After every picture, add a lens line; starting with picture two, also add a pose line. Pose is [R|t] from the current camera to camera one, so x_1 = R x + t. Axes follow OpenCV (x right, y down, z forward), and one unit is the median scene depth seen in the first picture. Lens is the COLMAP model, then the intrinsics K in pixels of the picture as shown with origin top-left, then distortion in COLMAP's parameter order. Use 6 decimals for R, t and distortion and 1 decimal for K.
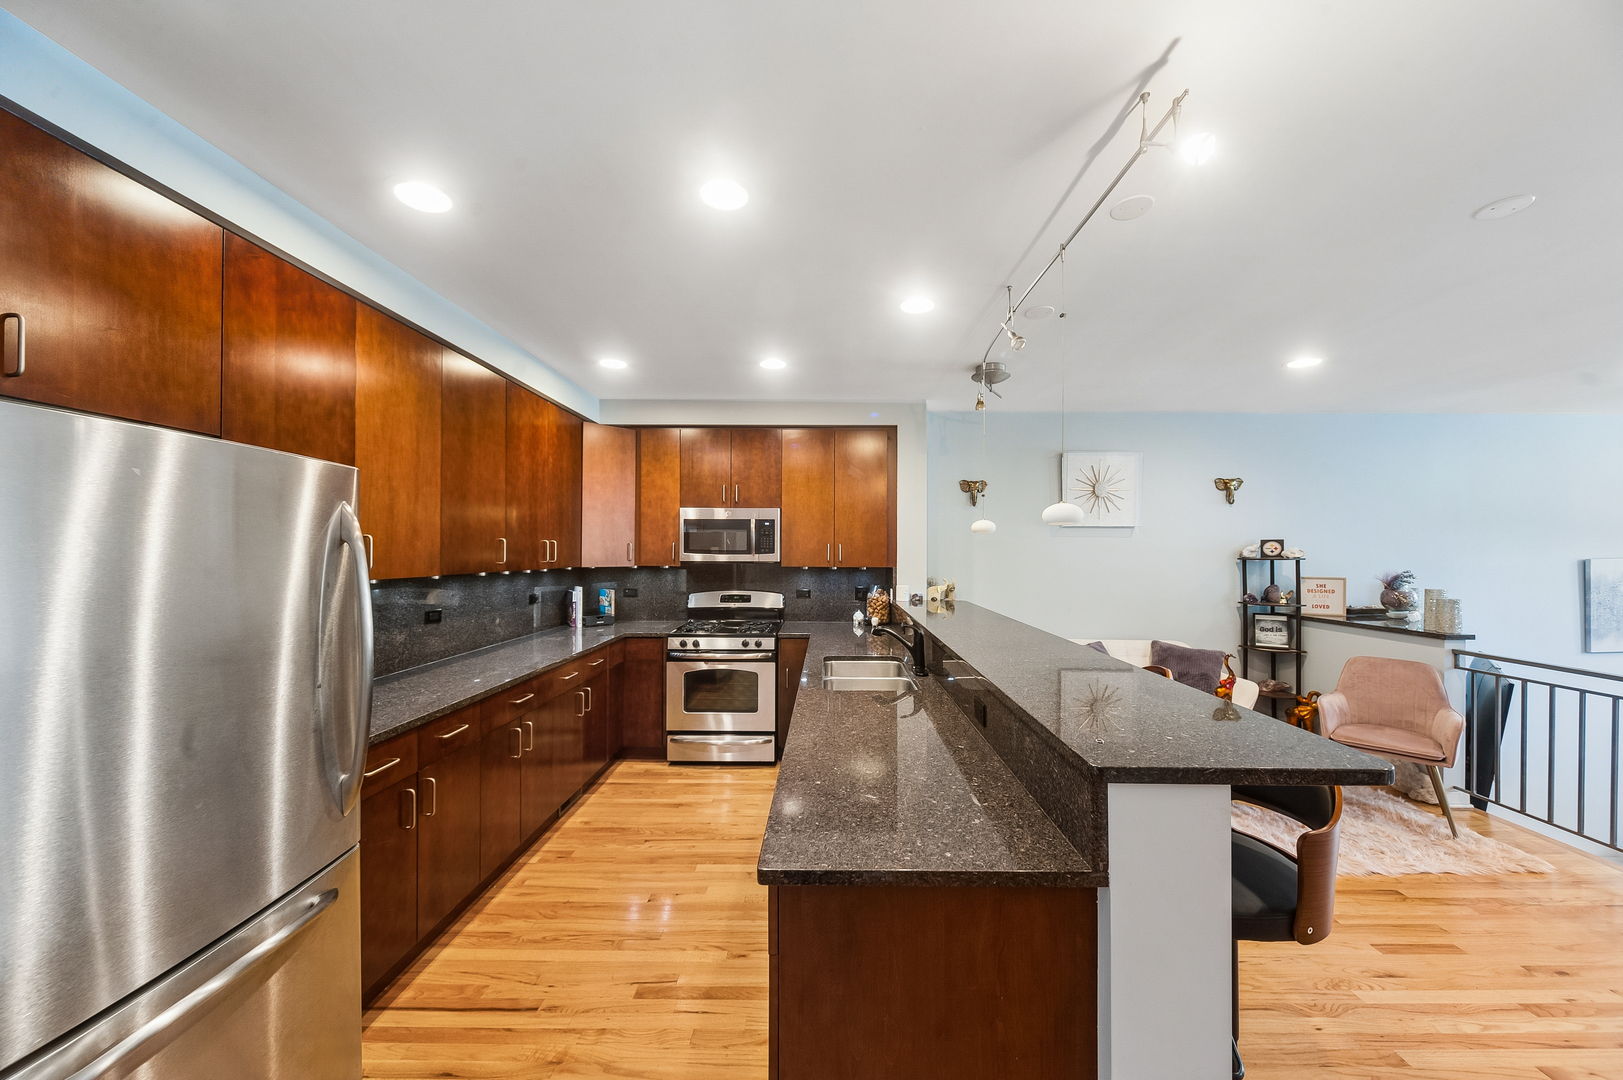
lens RADIAL K [[557.7, 0, 823.9], [0, 557.7, 545.5], [0, 0, 1]] dist [0.000217, -0.000669]
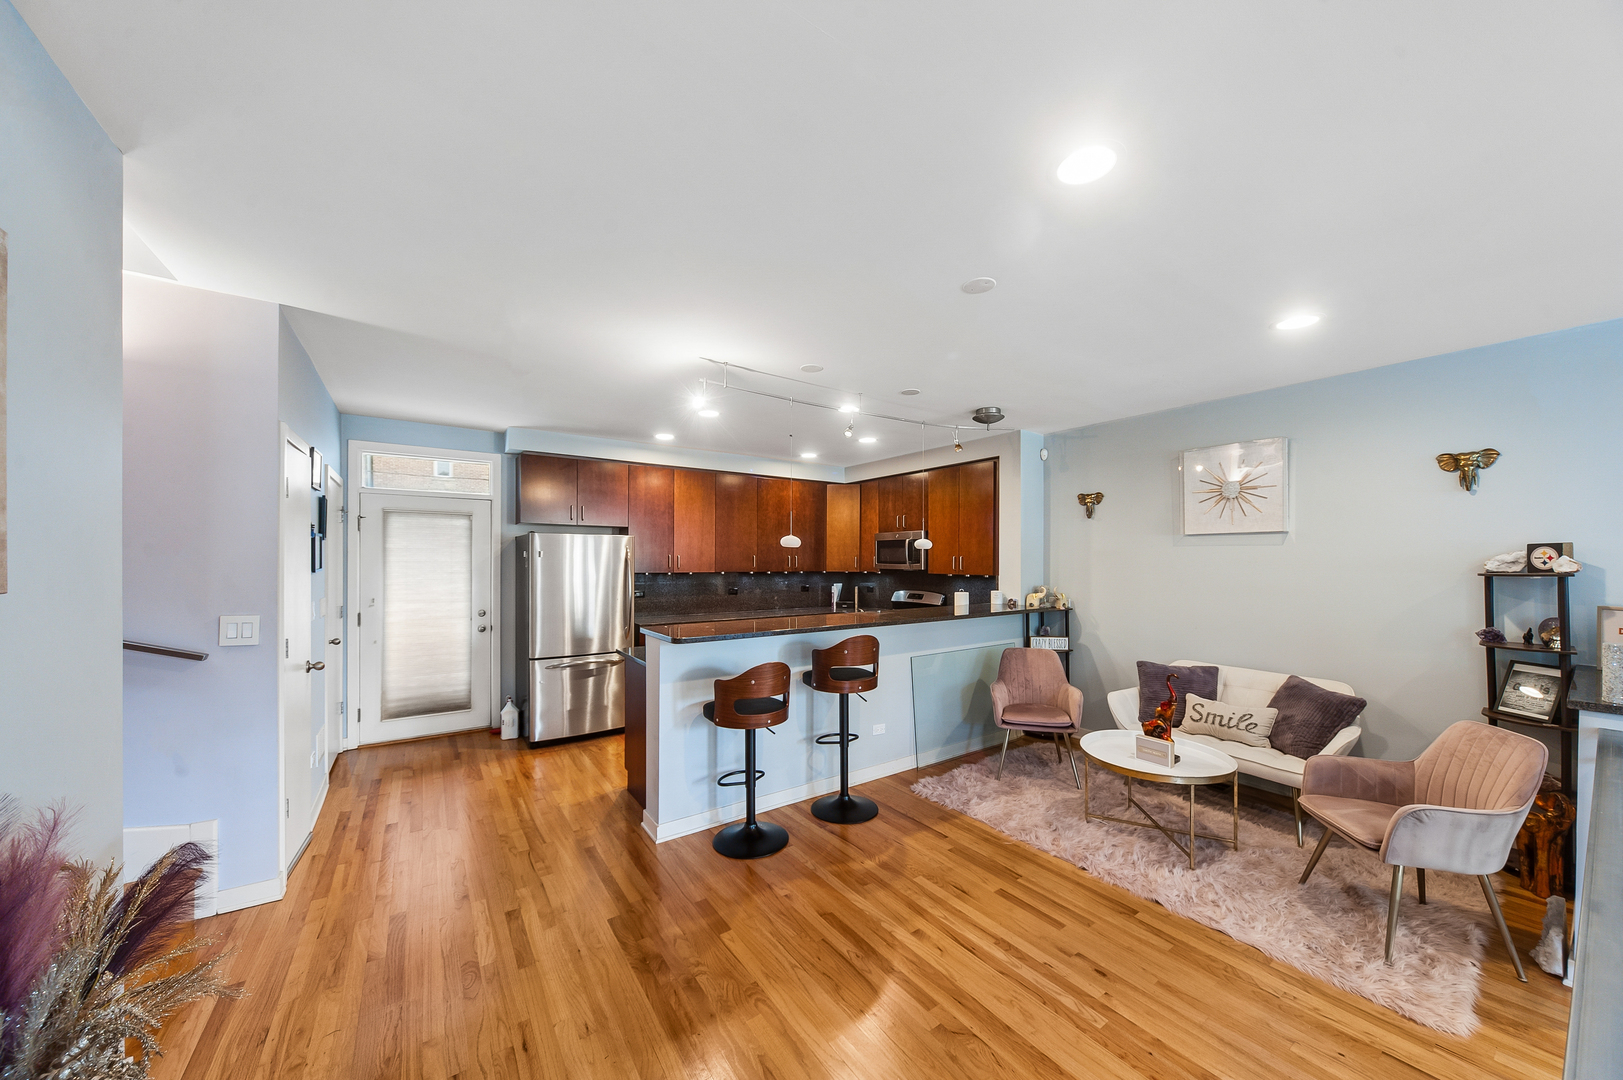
lens RADIAL K [[557.7, 0, 812.0], [0, 557.7, 563.0], [0, 0, 1]] dist [0.000217, -0.000669]
pose [[0.578716, 0.001786, -0.815527, 0.861834], [0.009267, 0.999919, 0.008766, -0.002016], [0.815476, -0.012630, 0.578653, -0.011656]]
